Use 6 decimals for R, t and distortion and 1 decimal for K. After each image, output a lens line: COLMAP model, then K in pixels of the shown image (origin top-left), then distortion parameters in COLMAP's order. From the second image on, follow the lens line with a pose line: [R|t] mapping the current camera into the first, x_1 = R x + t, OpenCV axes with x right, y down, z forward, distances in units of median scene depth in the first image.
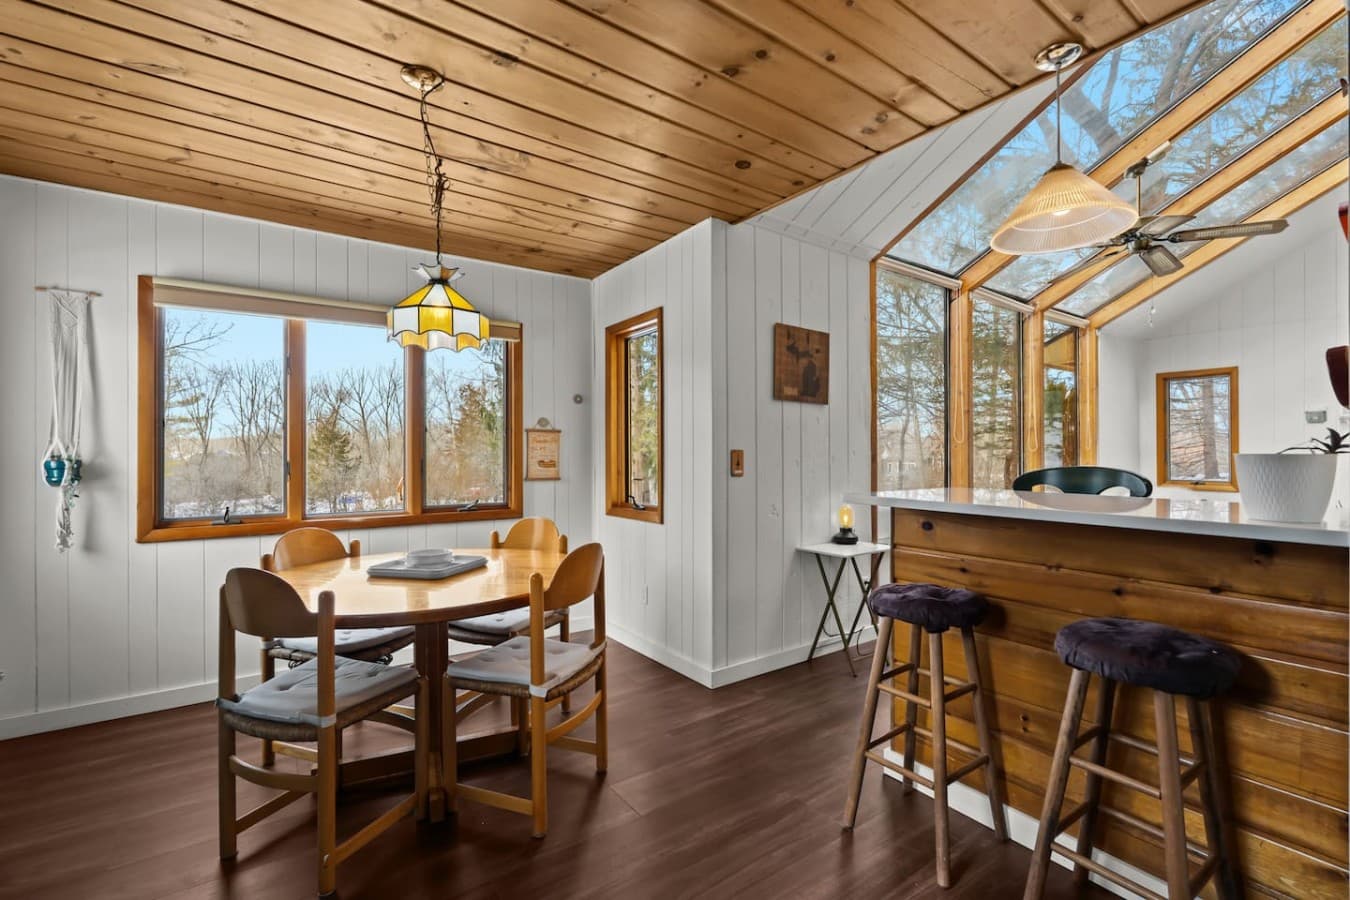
lens RADIAL K [[592.8, 0, 676.0], [0, 592.8, 451.2], [0, 0, 1]] dist [-0.002779, 0.000470]
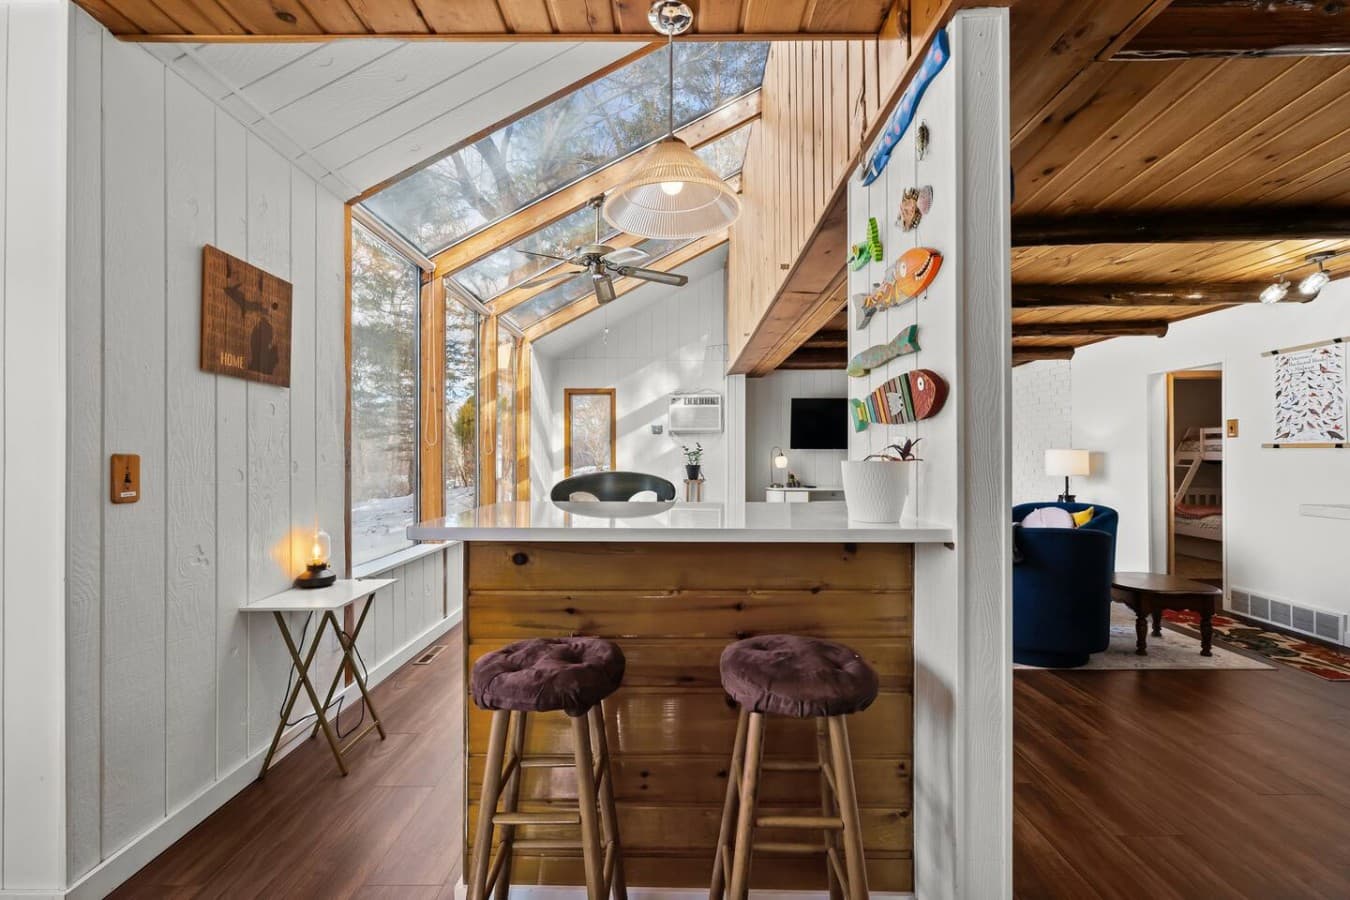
lens RADIAL K [[592.8, 0, 672.9], [0, 592.8, 451.6], [0, 0, 1]] dist [-0.002779, 0.000470]
pose [[0.583435, 0.004068, 0.812150, -0.041464], [-0.002551, 0.999992, -0.003176, -0.004135], [-0.812156, -0.000218, 0.583440, 0.252591]]
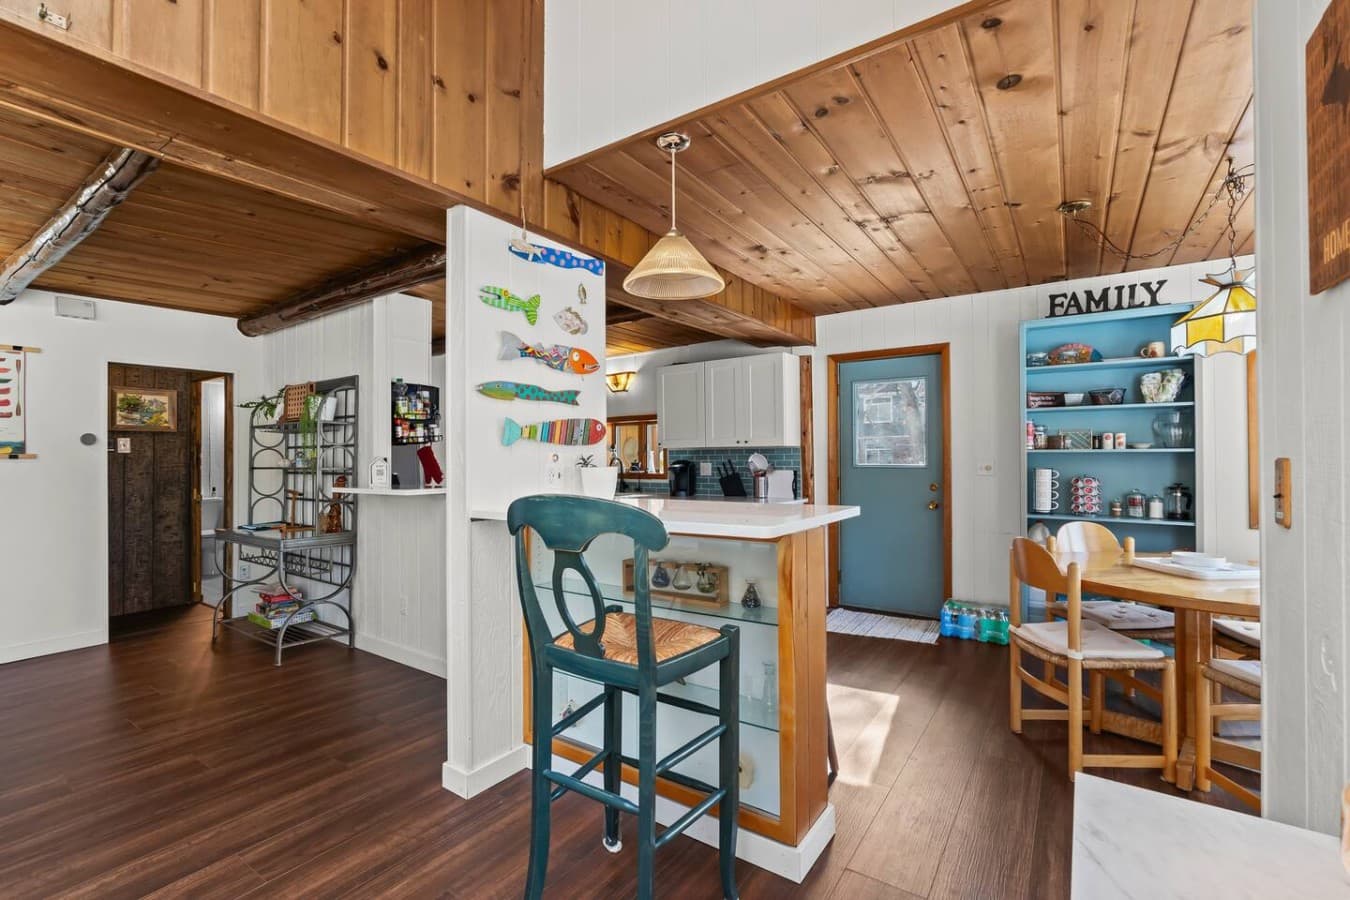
lens RADIAL K [[592.8, 0, 674.2], [0, 592.8, 451.7], [0, 0, 1]] dist [-0.002779, 0.000470]
pose [[-0.939826, 0.002332, -0.341646, 0.566077], [0.009264, 0.999783, -0.018659, -0.003450], [0.341529, -0.020701, -0.939643, 1.136826]]
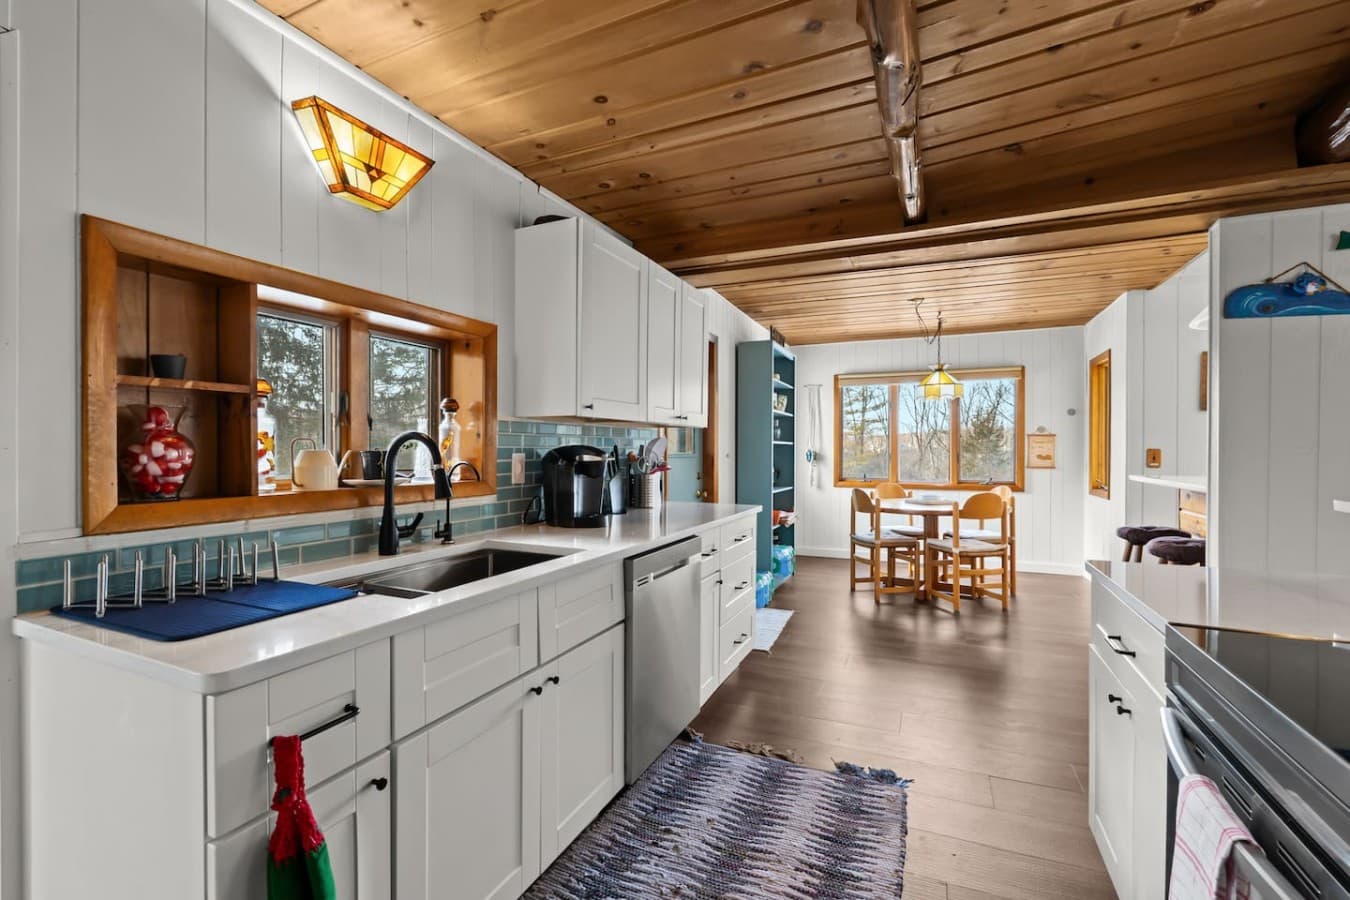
lens RADIAL K [[592.8, 0, 663.6], [0, 592.8, 450.1], [0, 0, 1]] dist [-0.002779, 0.000470]
pose [[0.504623, 0.006027, -0.863319, 0.677670], [0.001394, 0.999969, 0.007796, -0.011246], [0.863338, -0.005137, 0.504599, -0.669919]]
